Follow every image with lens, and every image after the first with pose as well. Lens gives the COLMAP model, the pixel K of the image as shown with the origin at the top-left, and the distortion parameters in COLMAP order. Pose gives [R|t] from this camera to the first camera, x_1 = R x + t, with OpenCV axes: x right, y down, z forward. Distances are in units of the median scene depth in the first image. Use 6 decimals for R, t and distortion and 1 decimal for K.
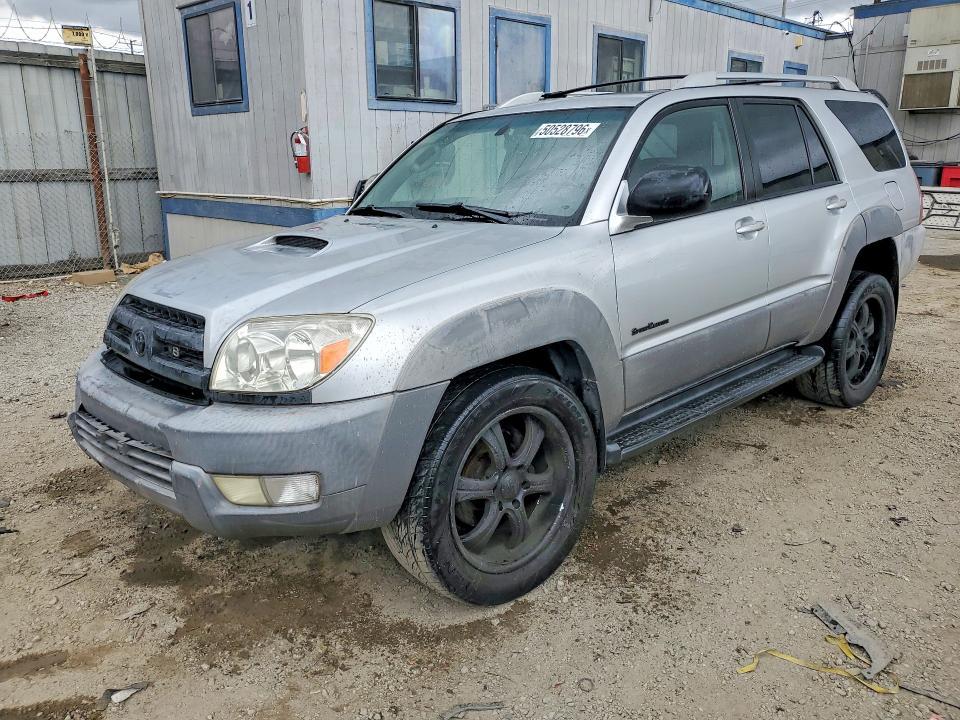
lens RADIAL K [[777.8, 0, 480.0], [0, 777.8, 360.0], [0, 0, 1]] dist [0.038644, -0.003638]
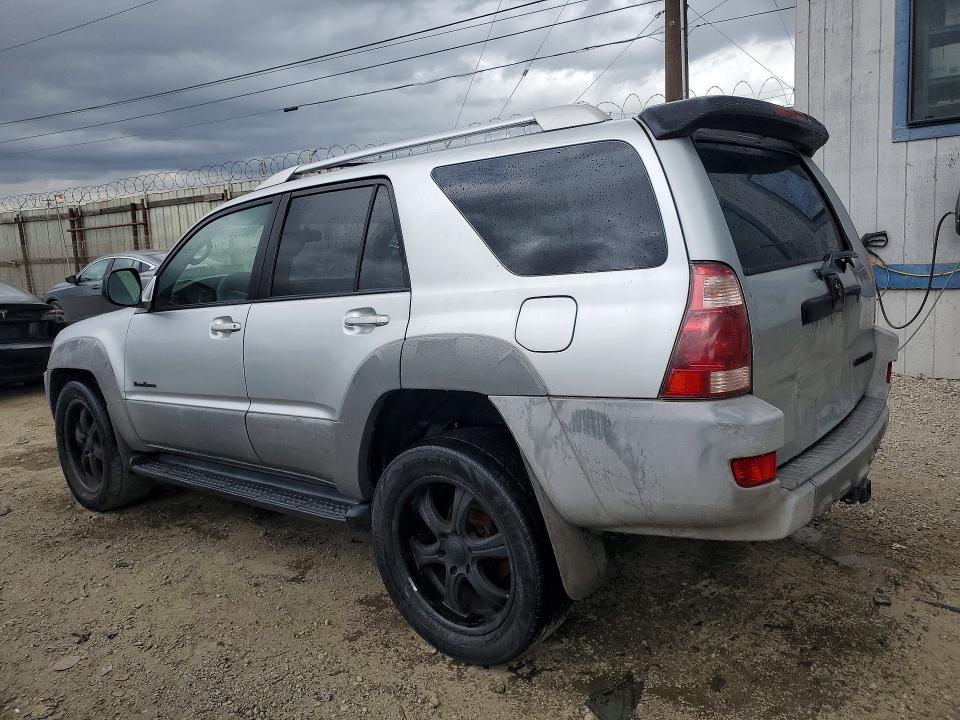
lens RADIAL K [[777.8, 0, 480.0], [0, 777.8, 360.0], [0, 0, 1]] dist [0.038644, -0.003638]
pose [[0.089001, 0.167764, -0.981801, 1.239267], [-0.185779, 0.971211, 0.149114, -0.306981], [0.978552, 0.169127, 0.117606, 1.096057]]
